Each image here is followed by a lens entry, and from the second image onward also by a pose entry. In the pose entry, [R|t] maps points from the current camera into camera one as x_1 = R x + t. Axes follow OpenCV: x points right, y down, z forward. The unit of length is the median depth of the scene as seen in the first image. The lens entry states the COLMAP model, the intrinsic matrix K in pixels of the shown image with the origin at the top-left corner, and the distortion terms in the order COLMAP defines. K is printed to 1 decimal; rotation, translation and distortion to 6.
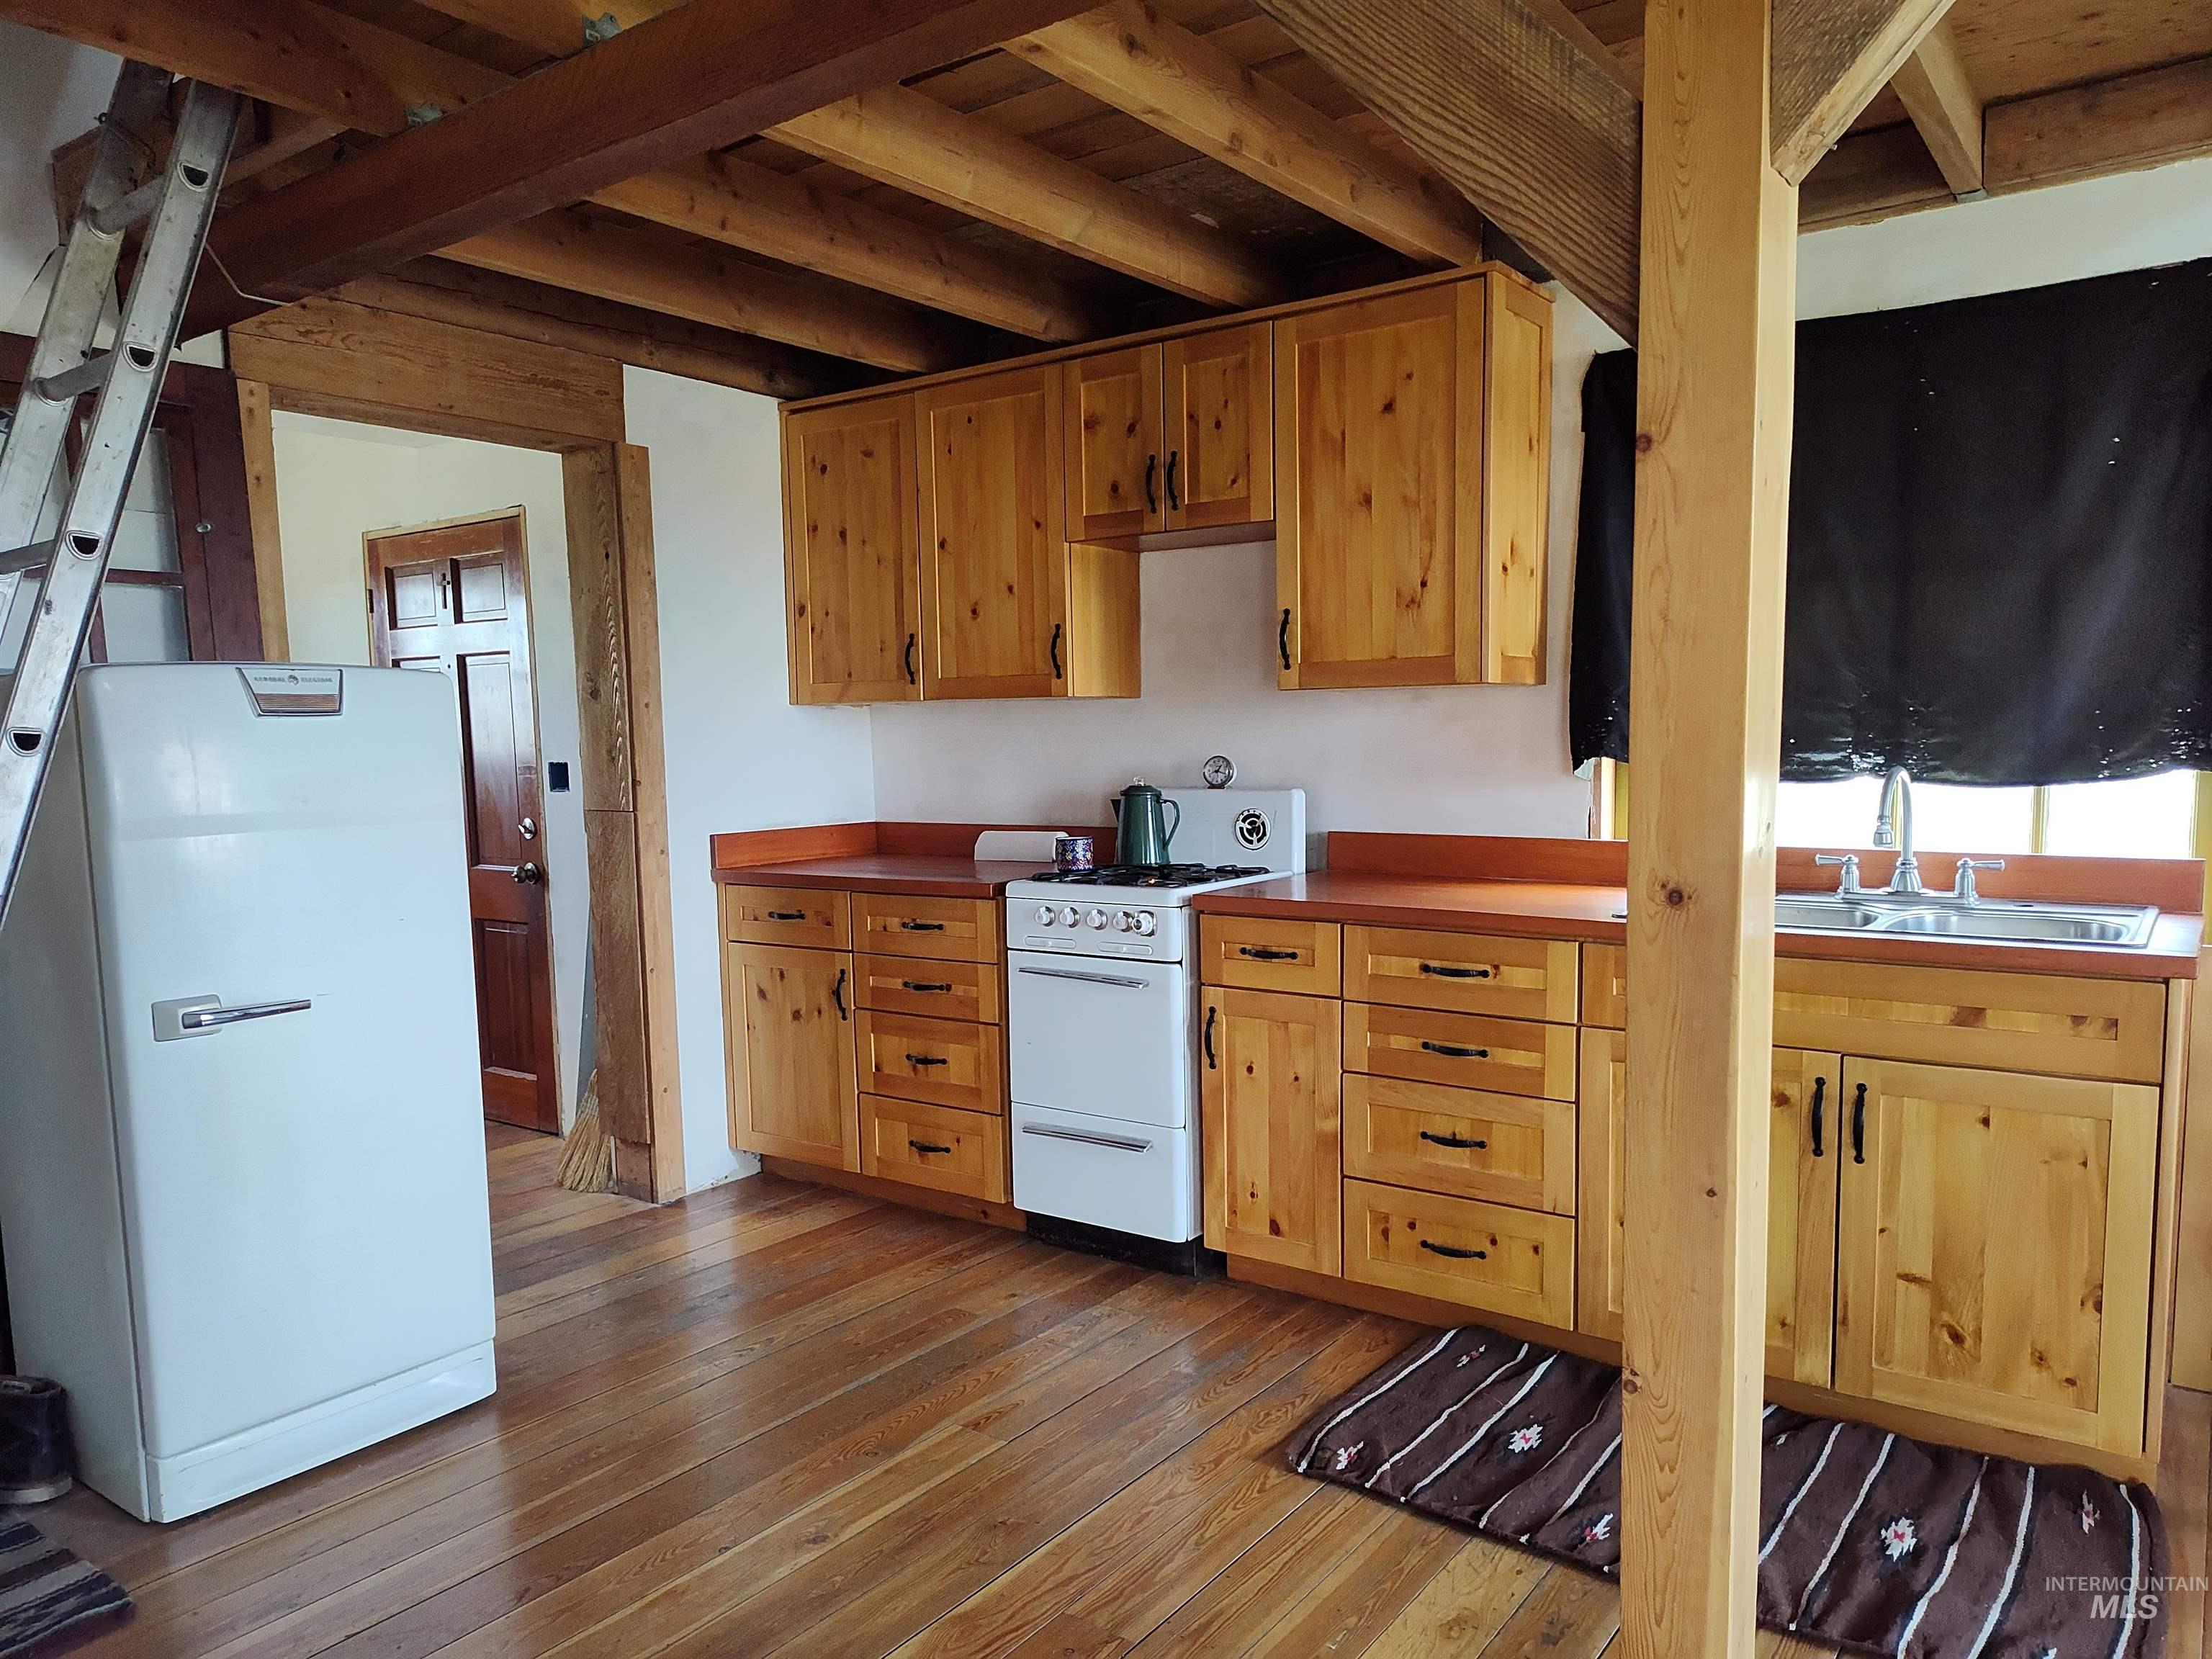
lens RADIAL K [[1525.7, 0, 1129.6], [0, 1525.7, 886.8], [0, 0, 1]] dist [0.044573, -0.055712]
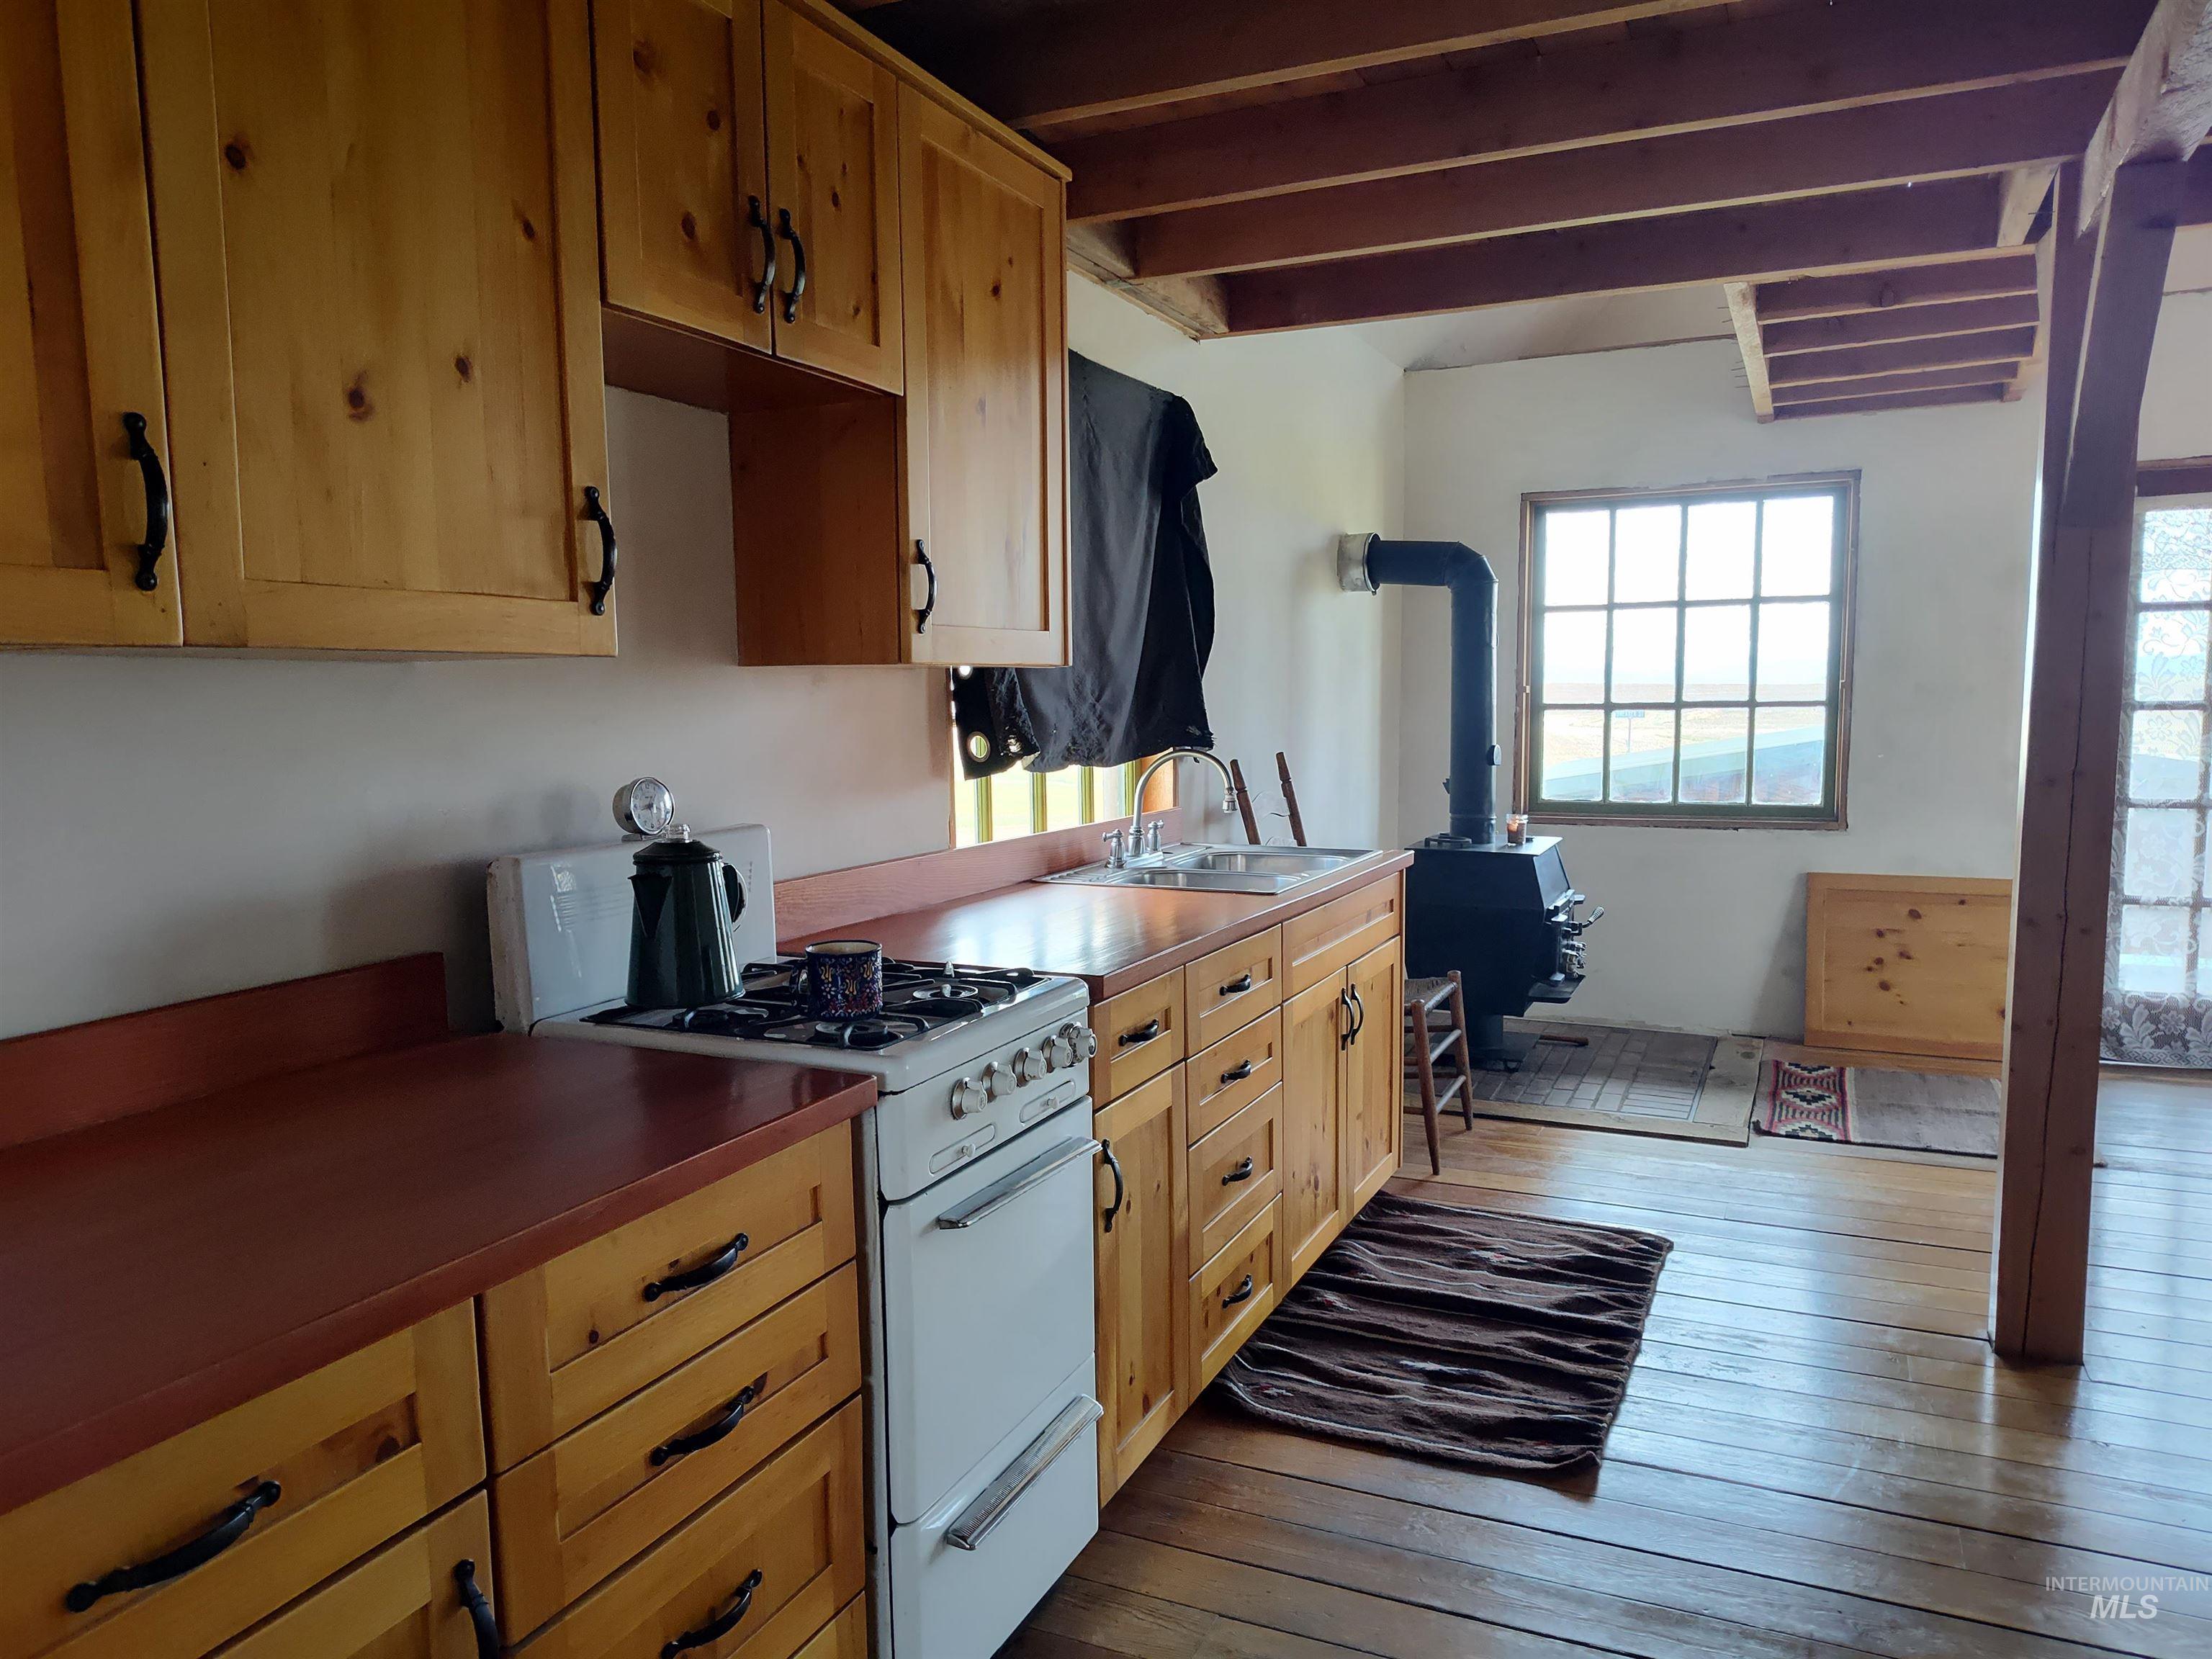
lens RADIAL K [[1525.7, 0, 1115.5], [0, 1525.7, 839.9], [0, 0, 1]] dist [0.044573, -0.055712]
pose [[-0.201470, -0.086677, 0.975652, -0.623628], [0.116517, 0.986883, 0.111735, -0.138669], [-0.972540, 0.136192, -0.188728, 1.204719]]
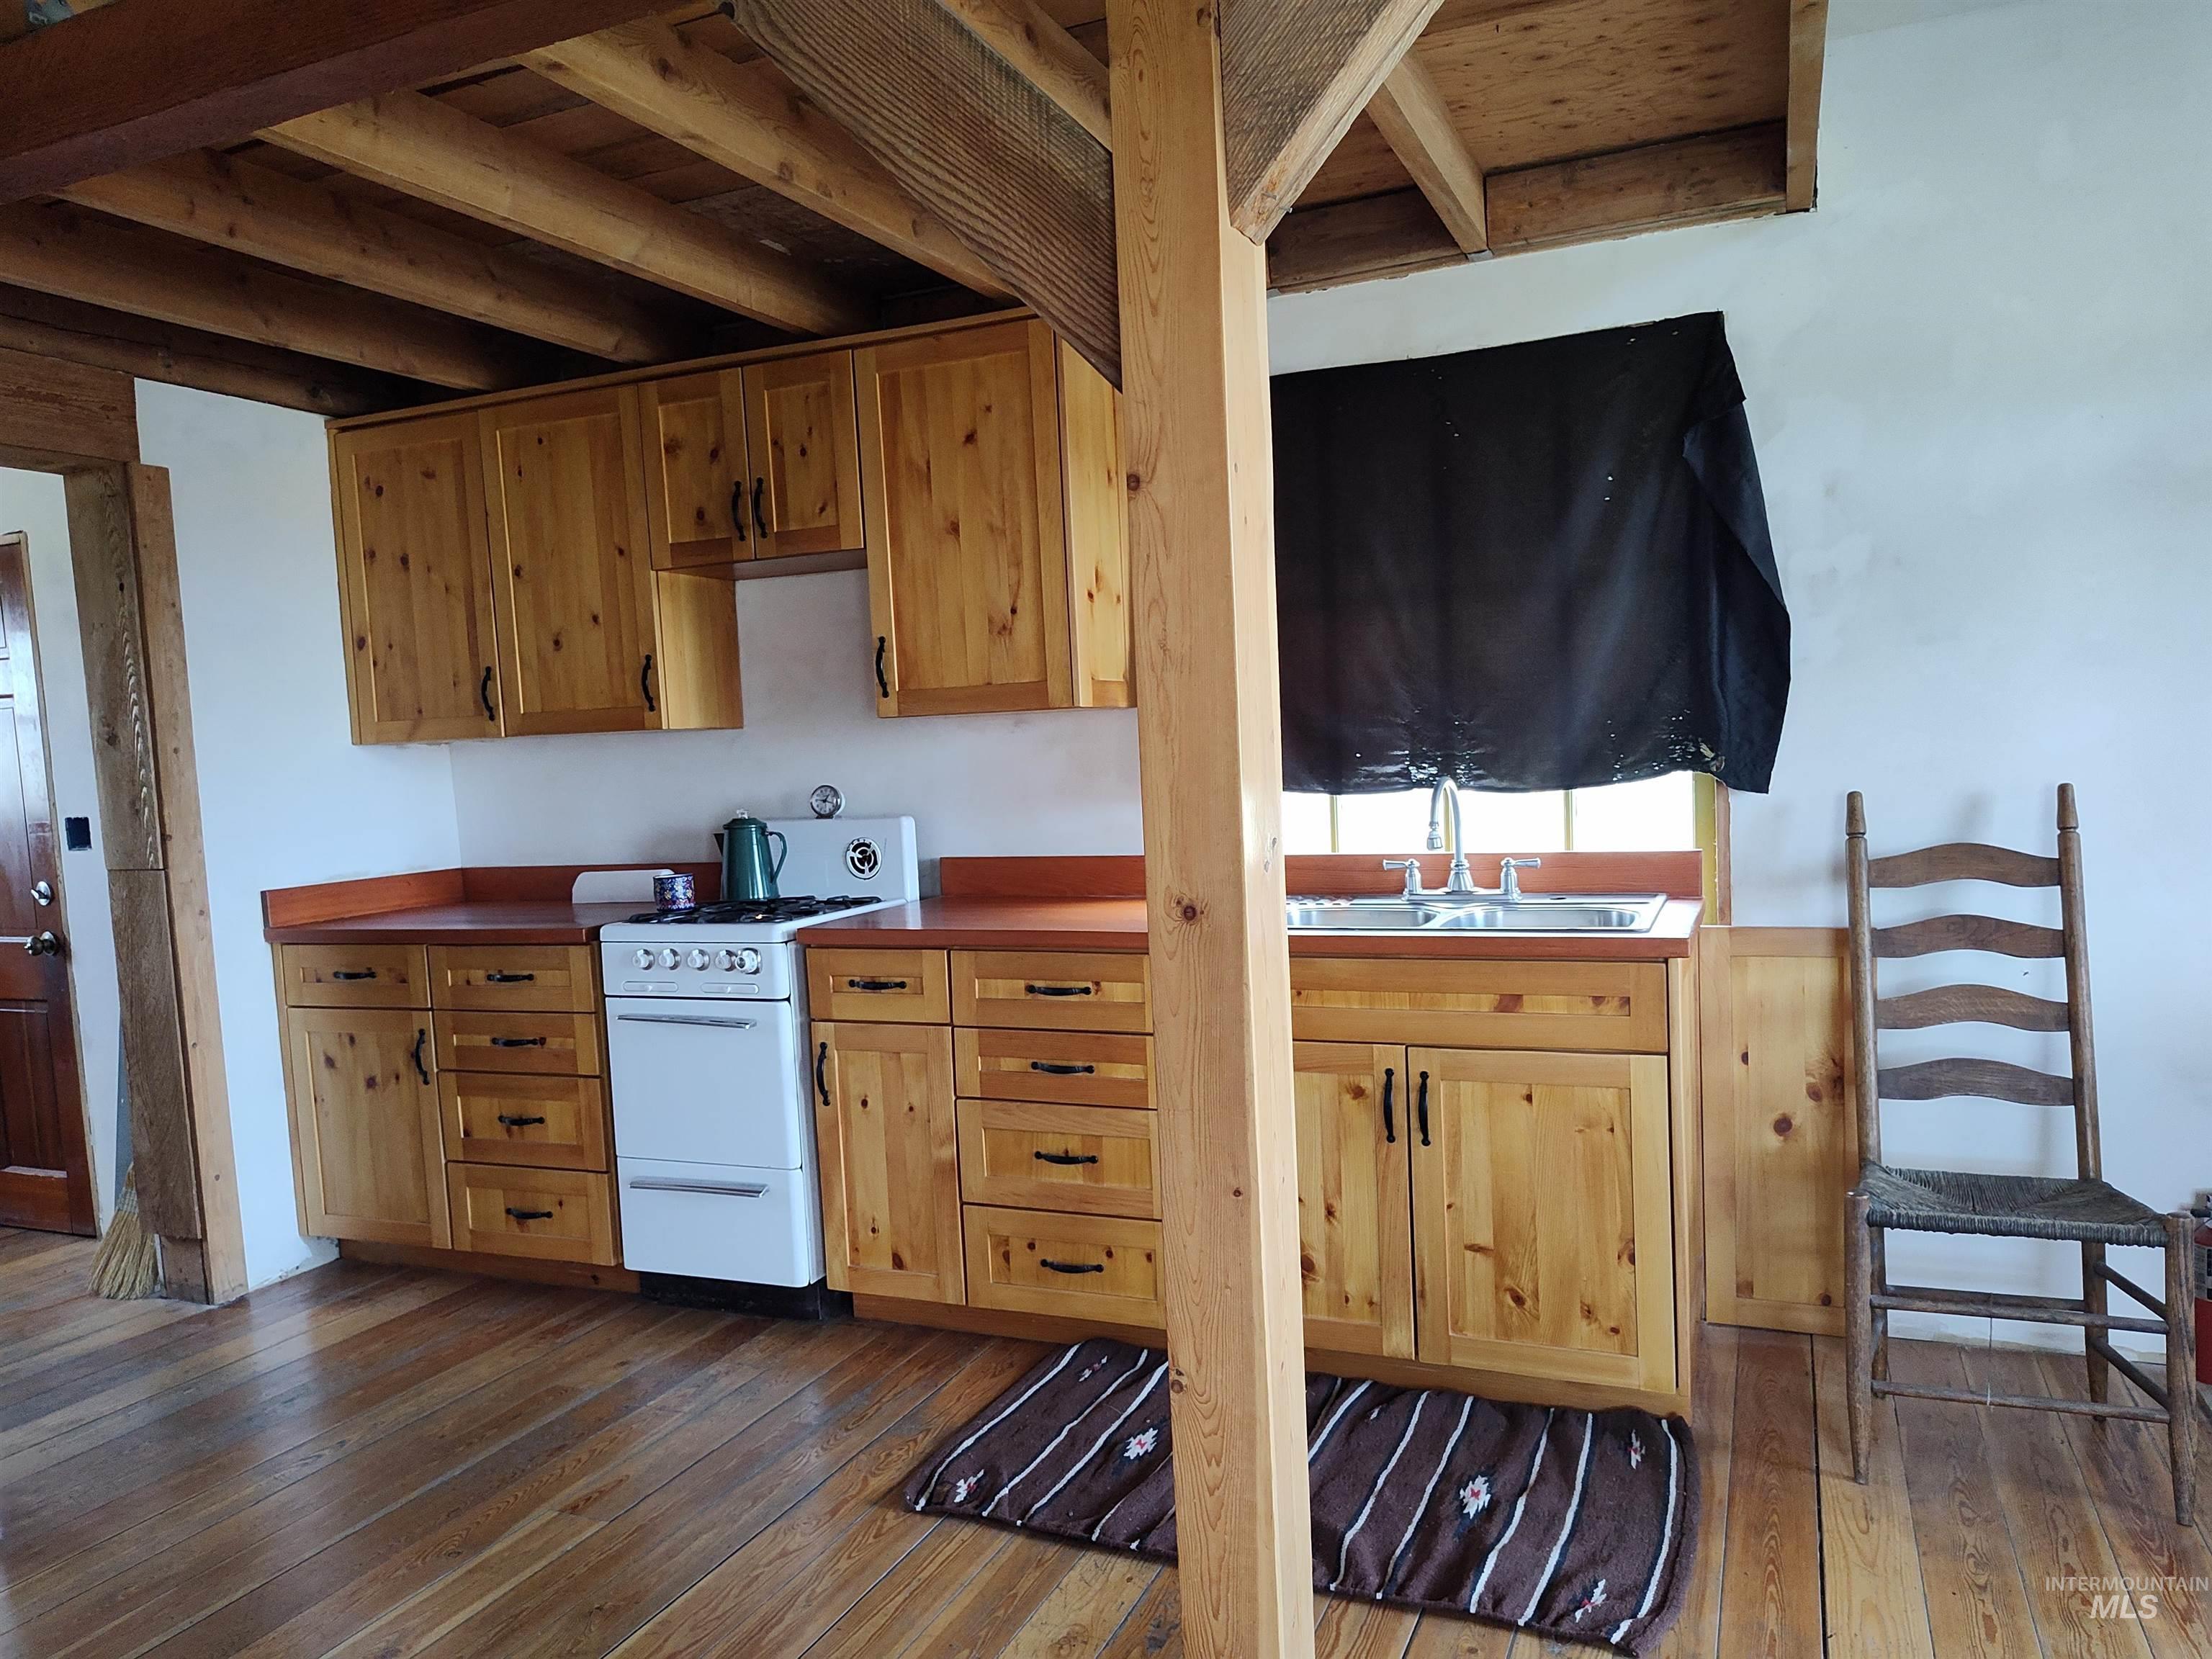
lens RADIAL K [[1525.7, 0, 1129.6], [0, 1525.7, 870.9], [0, 0, 1]] dist [0.044573, -0.055712]
pose [[0.974591, -0.046121, 0.219191, 0.039173], [0.051676, 0.998470, -0.019672, -0.001691], [-0.217948, 0.030499, 0.975484, -0.003888]]
